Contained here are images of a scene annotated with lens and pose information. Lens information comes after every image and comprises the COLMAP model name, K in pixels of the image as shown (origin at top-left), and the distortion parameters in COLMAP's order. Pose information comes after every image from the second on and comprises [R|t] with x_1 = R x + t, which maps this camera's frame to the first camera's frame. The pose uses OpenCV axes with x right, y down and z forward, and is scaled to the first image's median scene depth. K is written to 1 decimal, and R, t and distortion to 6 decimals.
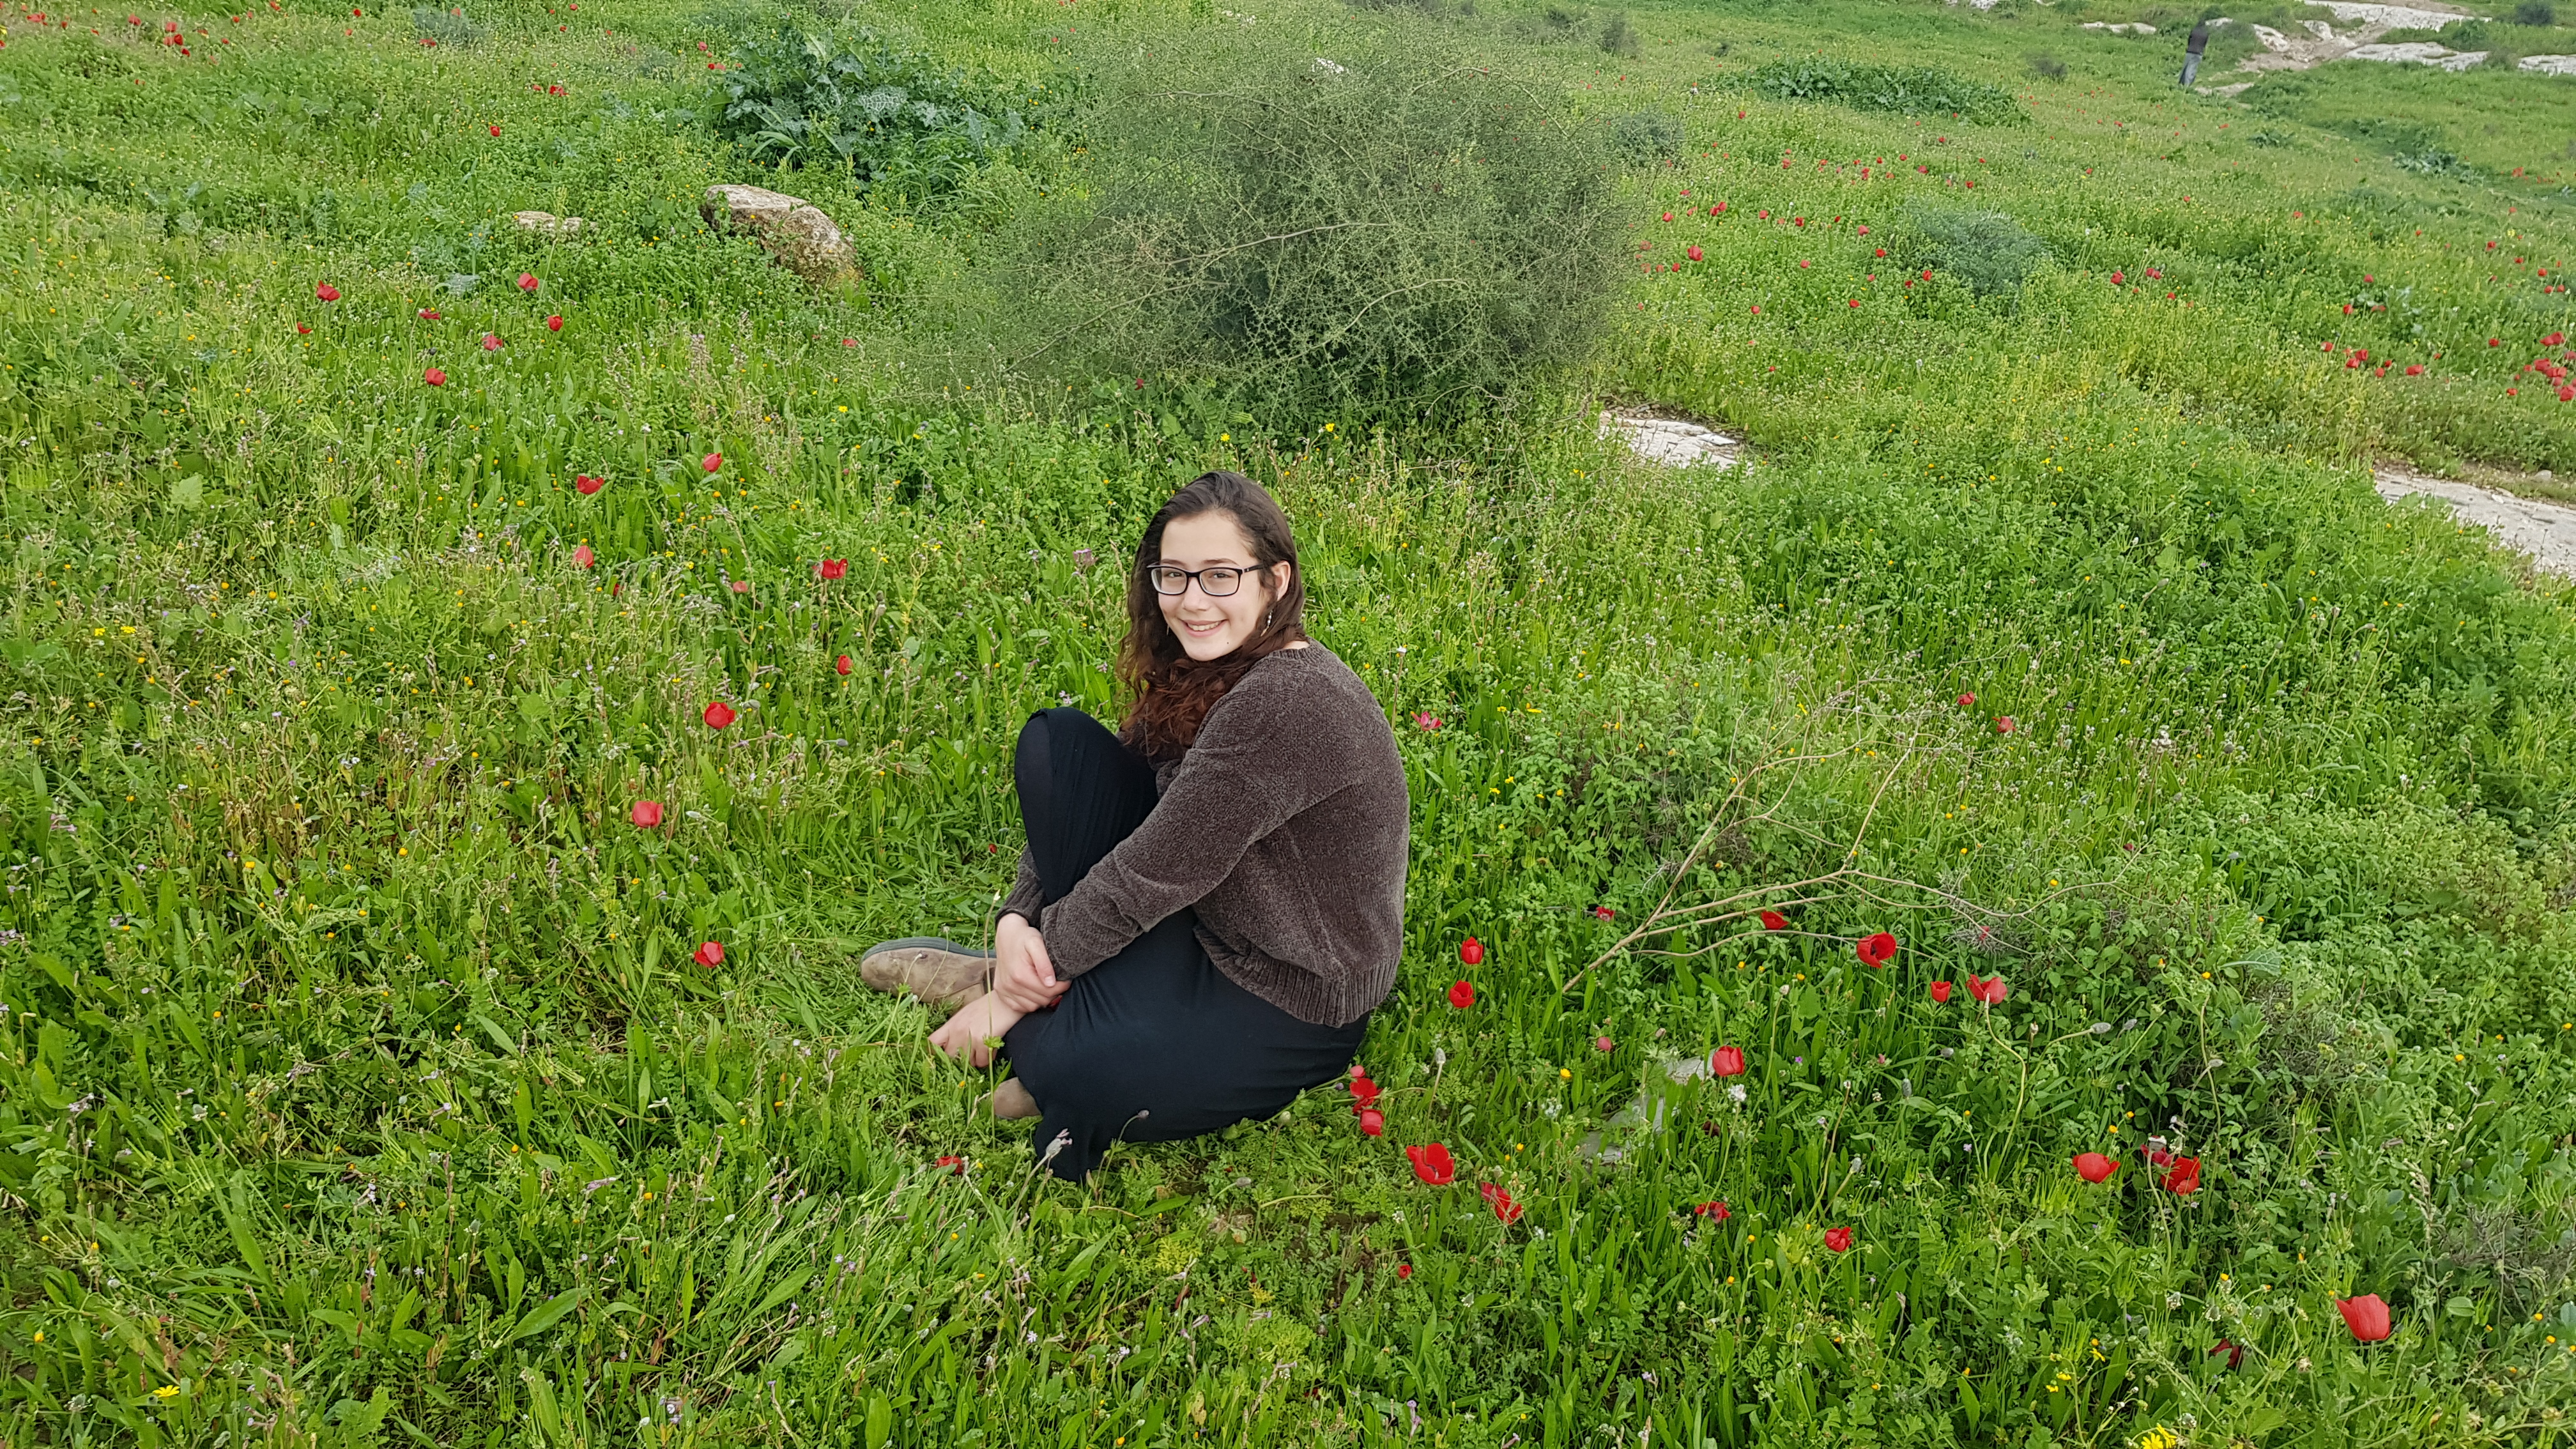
lens RADIAL K [[1989.8, 0, 1288.0], [0, 1989.8, 724.5], [0, 0, 1]] dist [0.076295, -0.117590]
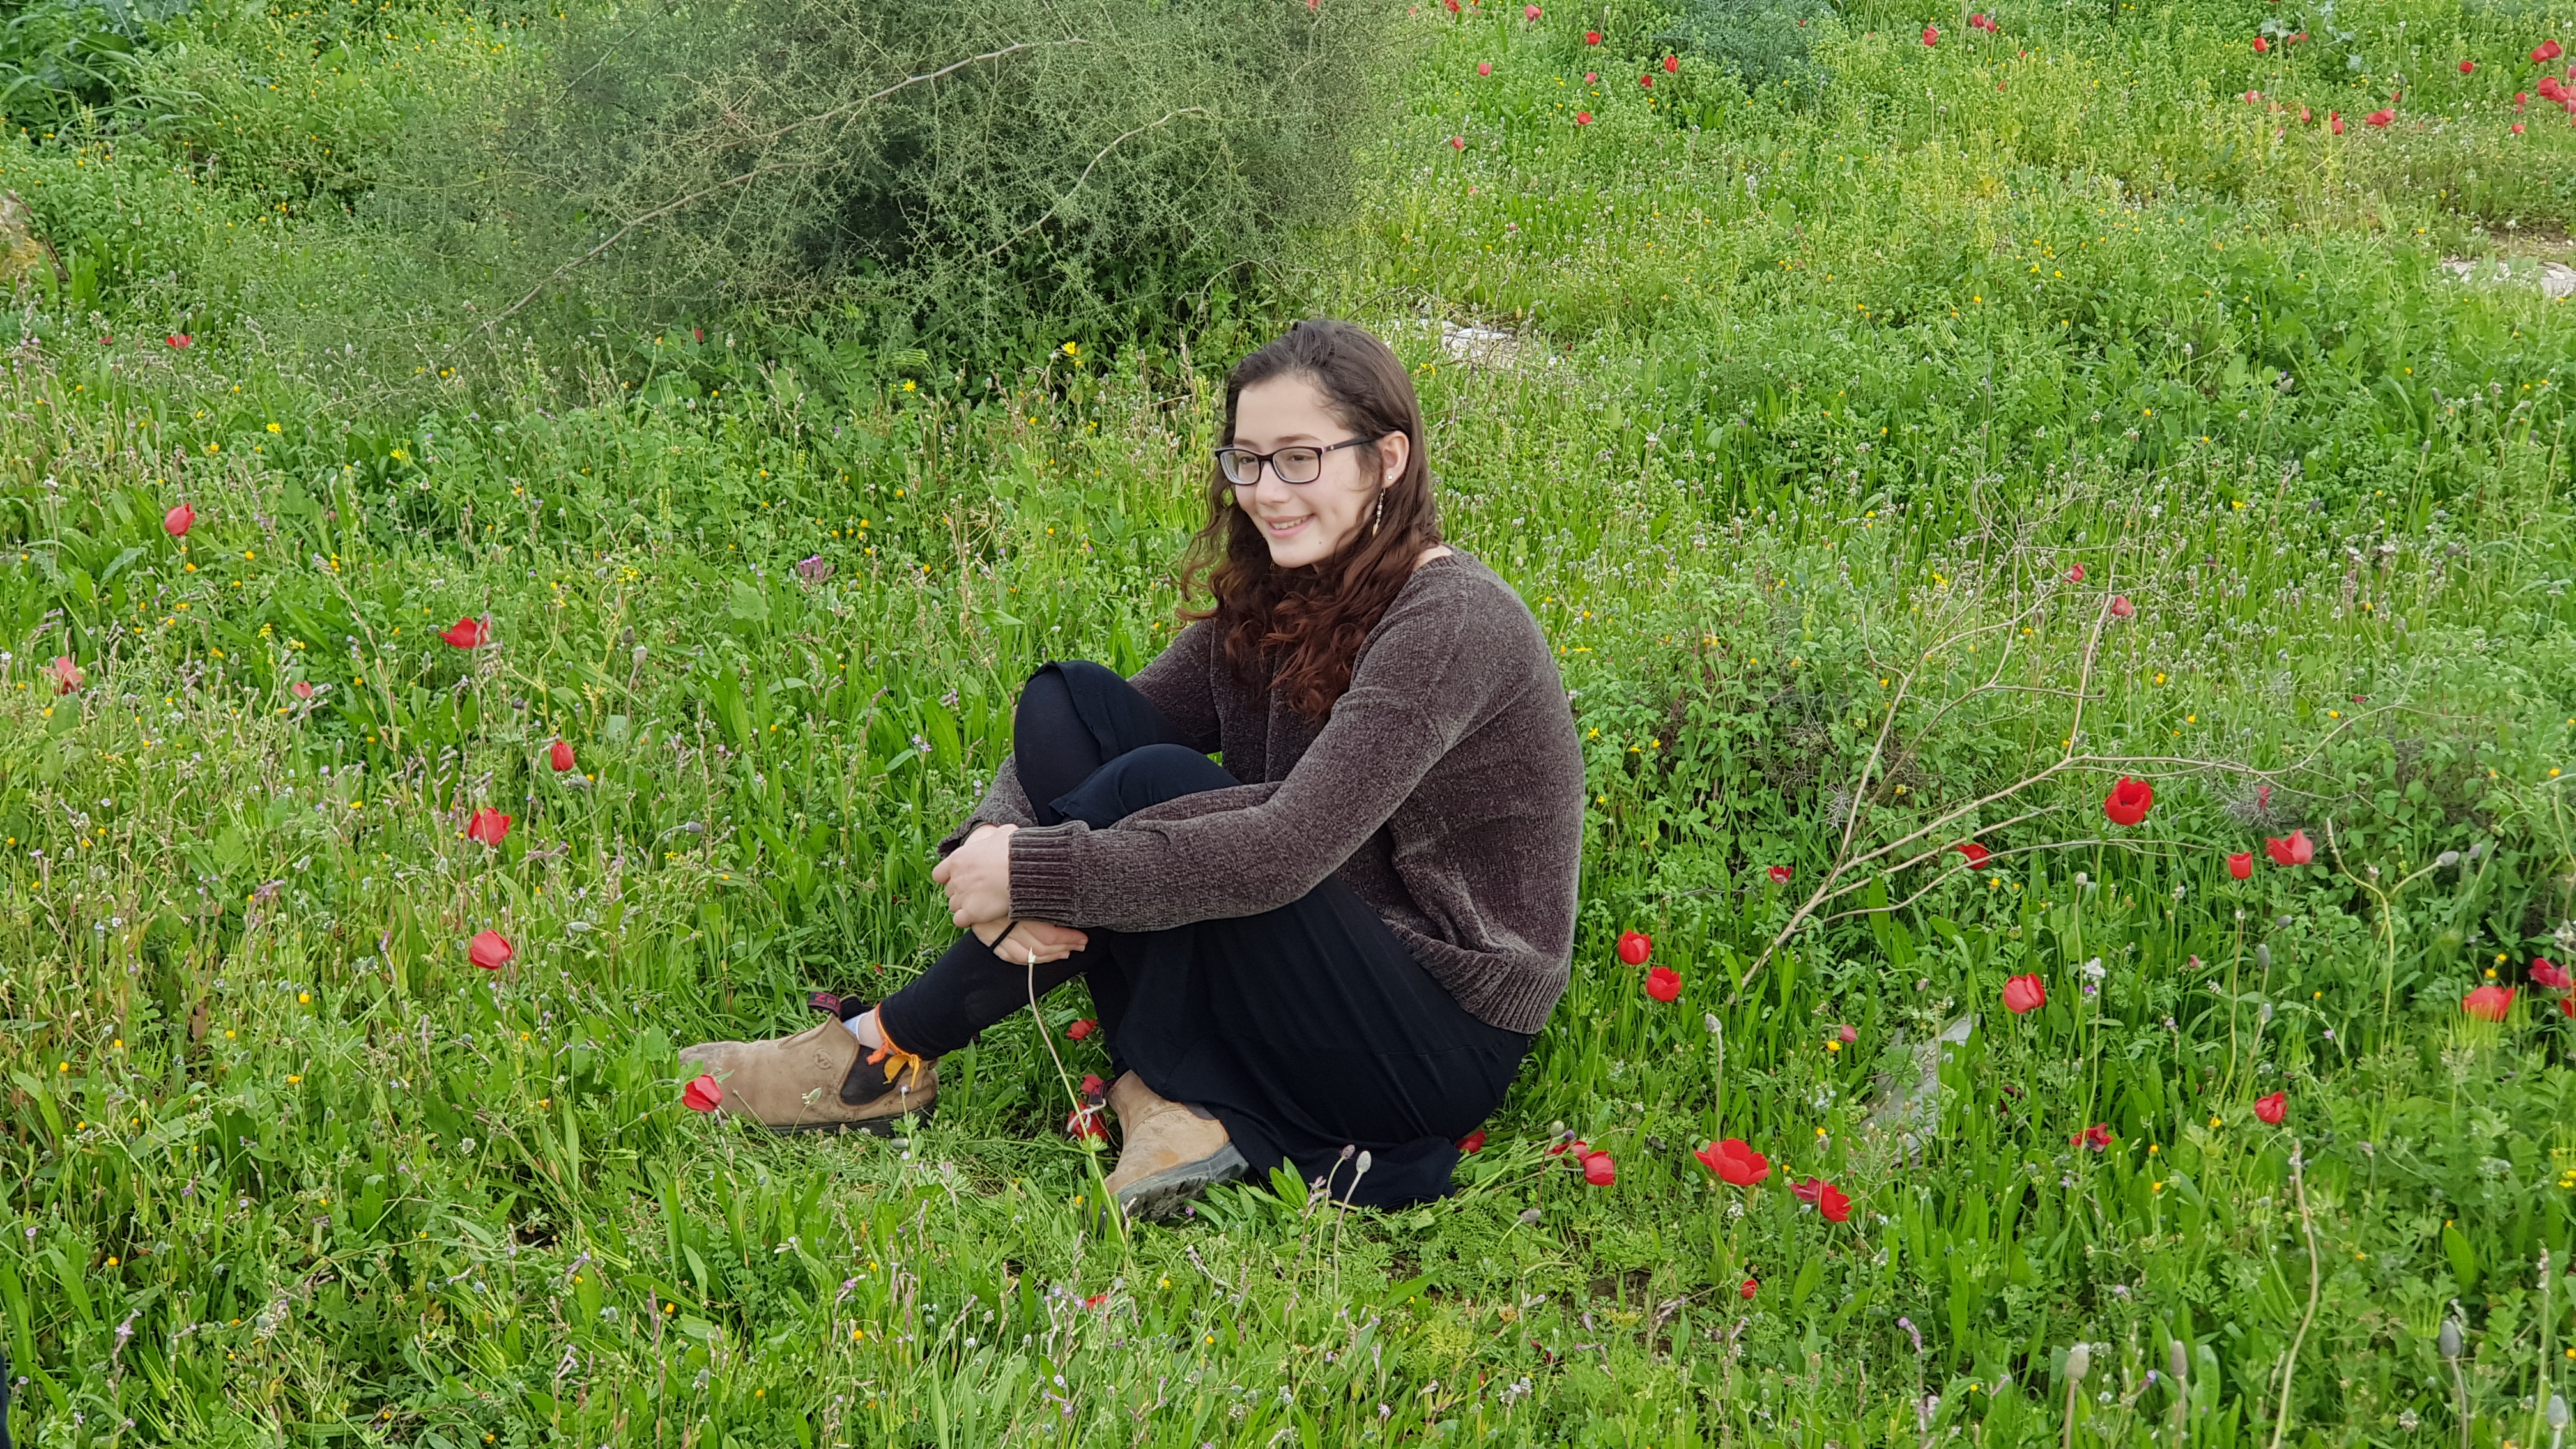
lens RADIAL K [[3838.7, 0, 1289.9], [0, 3838.7, 699.3], [0, 0, 1]] dist [0.137594, -0.395998]
pose [[0.956040, -0.154993, 0.248929, -0.252396], [0.176905, 0.981871, -0.068073, 0.067636], [-0.233865, 0.109117, 0.966127, -0.242171]]
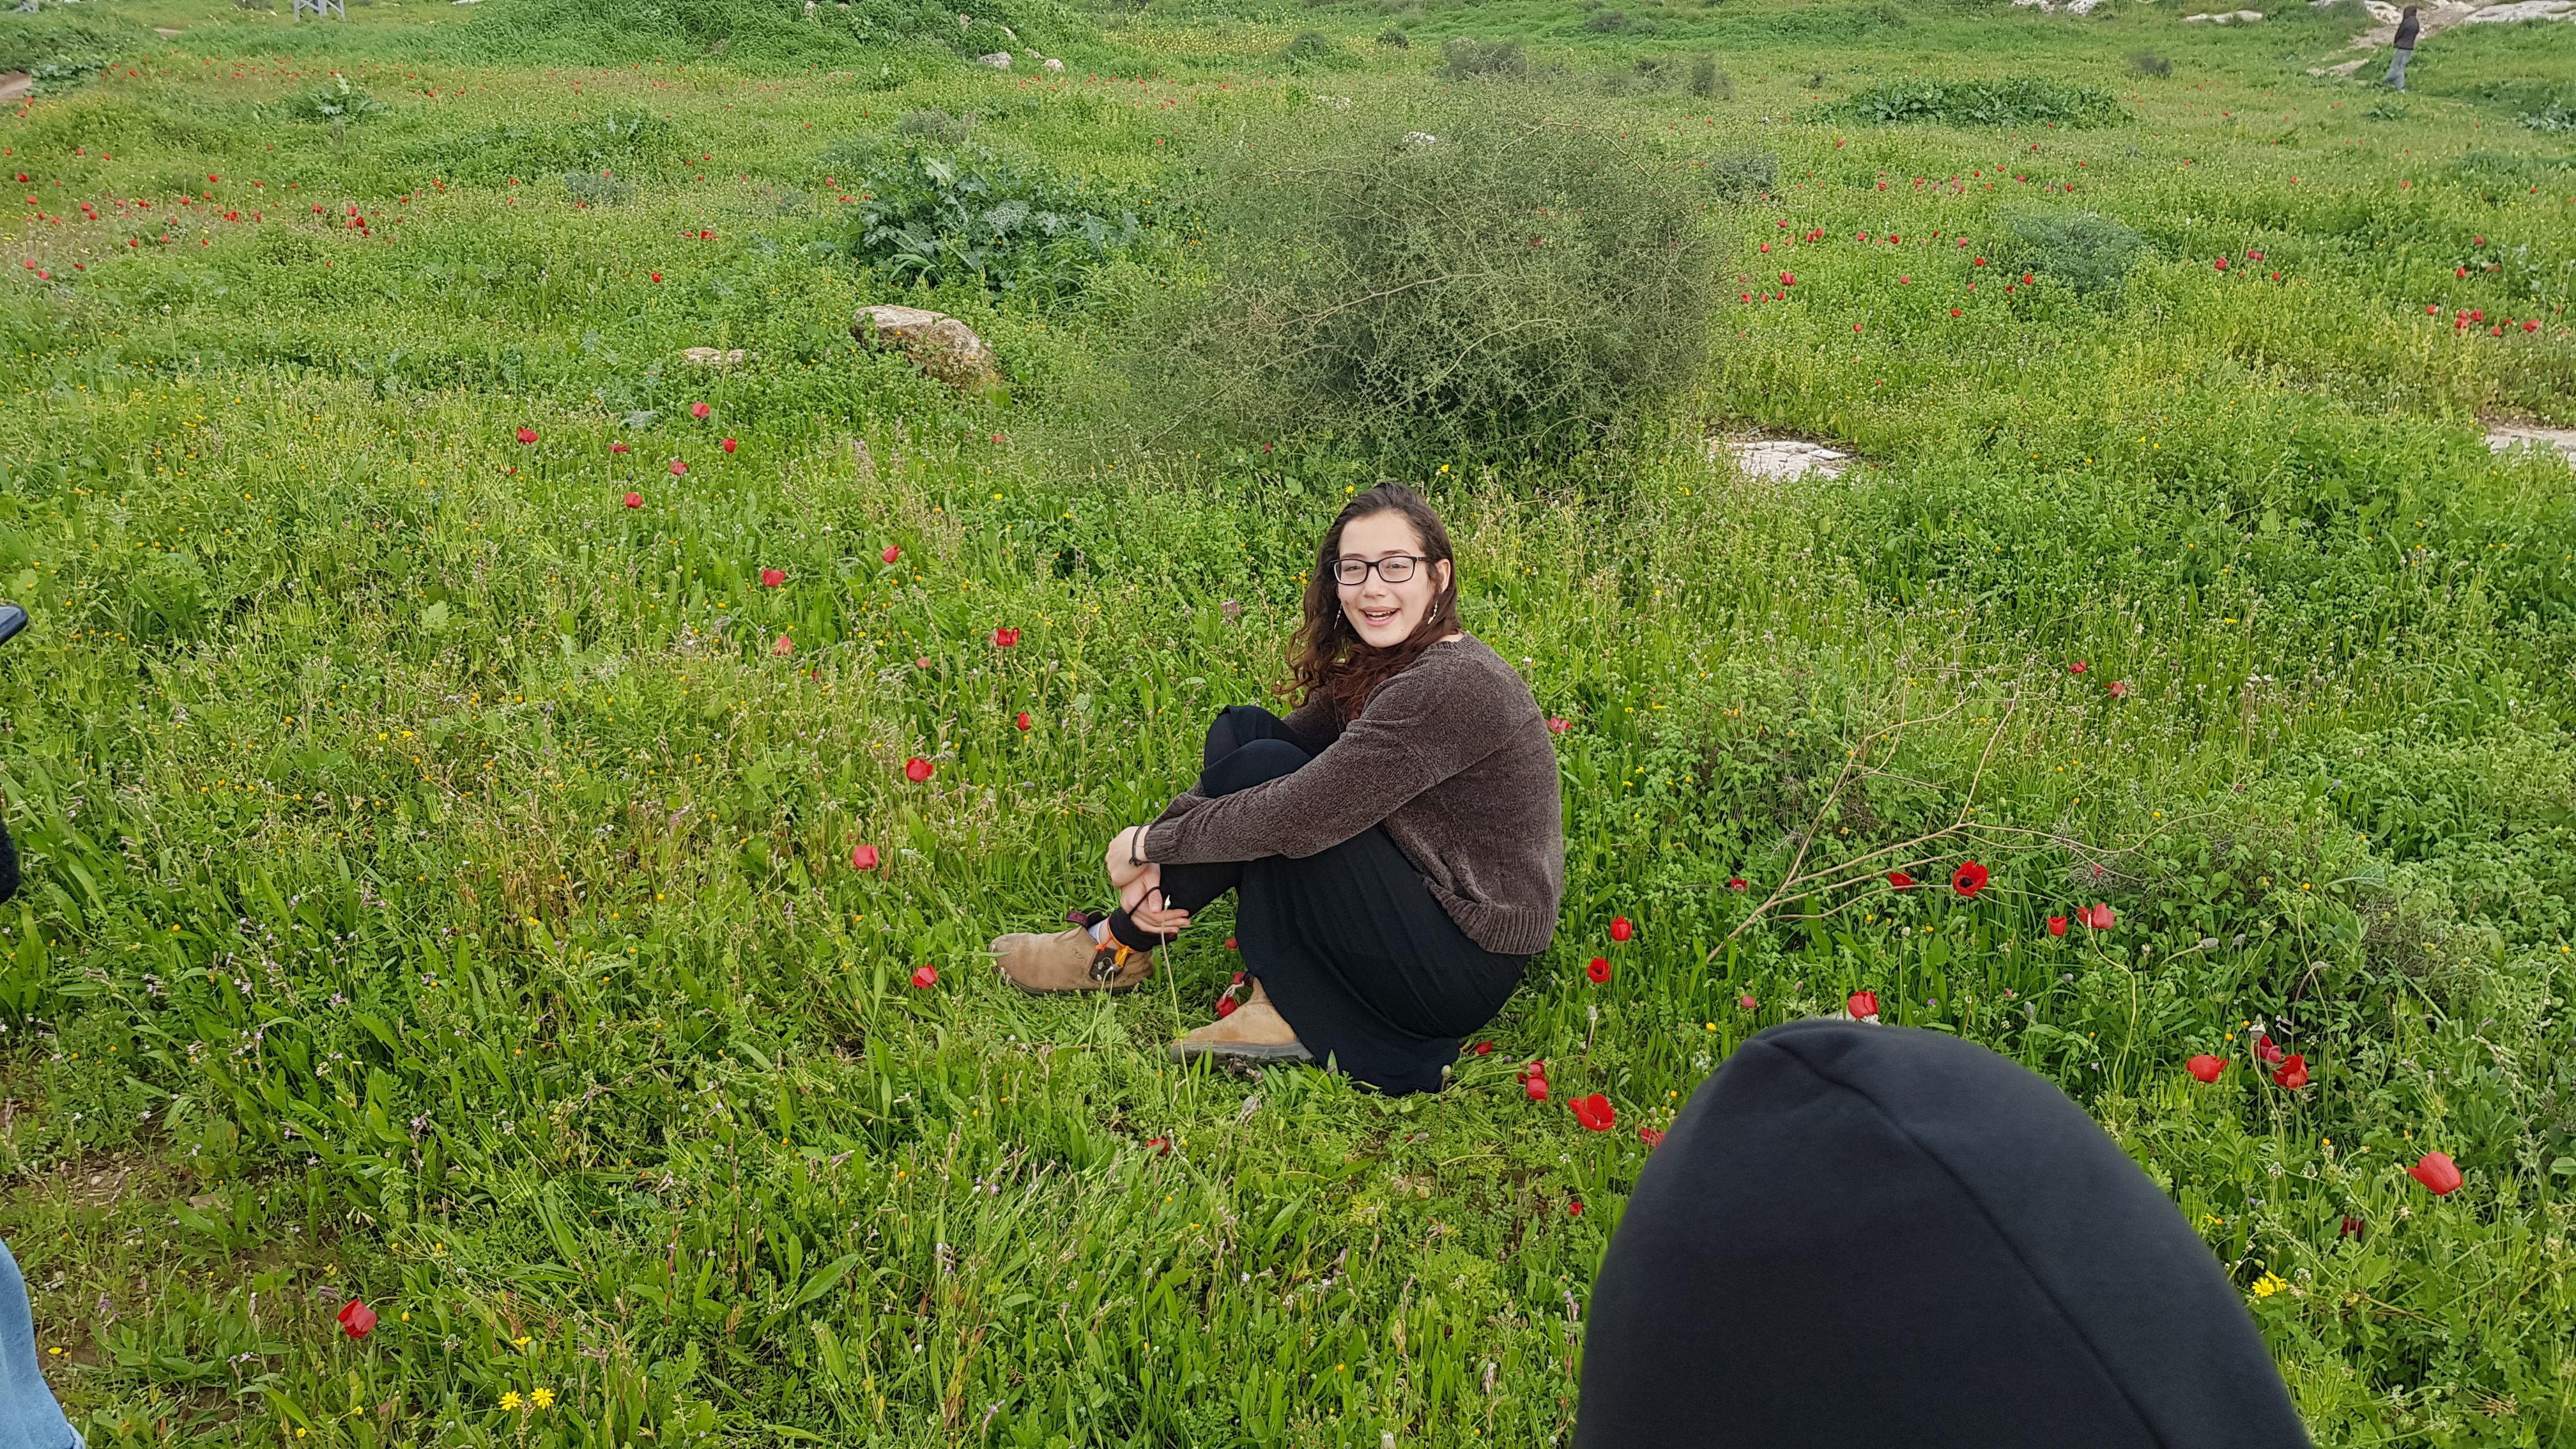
lens RADIAL K [[1982.6, 0, 1293.8], [0, 1982.6, 729.2], [0, 0, 1]] dist [0.081122, -0.121645]
pose [[0.994116, -0.082542, -0.070149, 0.001640], [0.080100, 0.996102, -0.036944, 0.022175], [0.072925, 0.031108, 0.996852, -0.063805]]
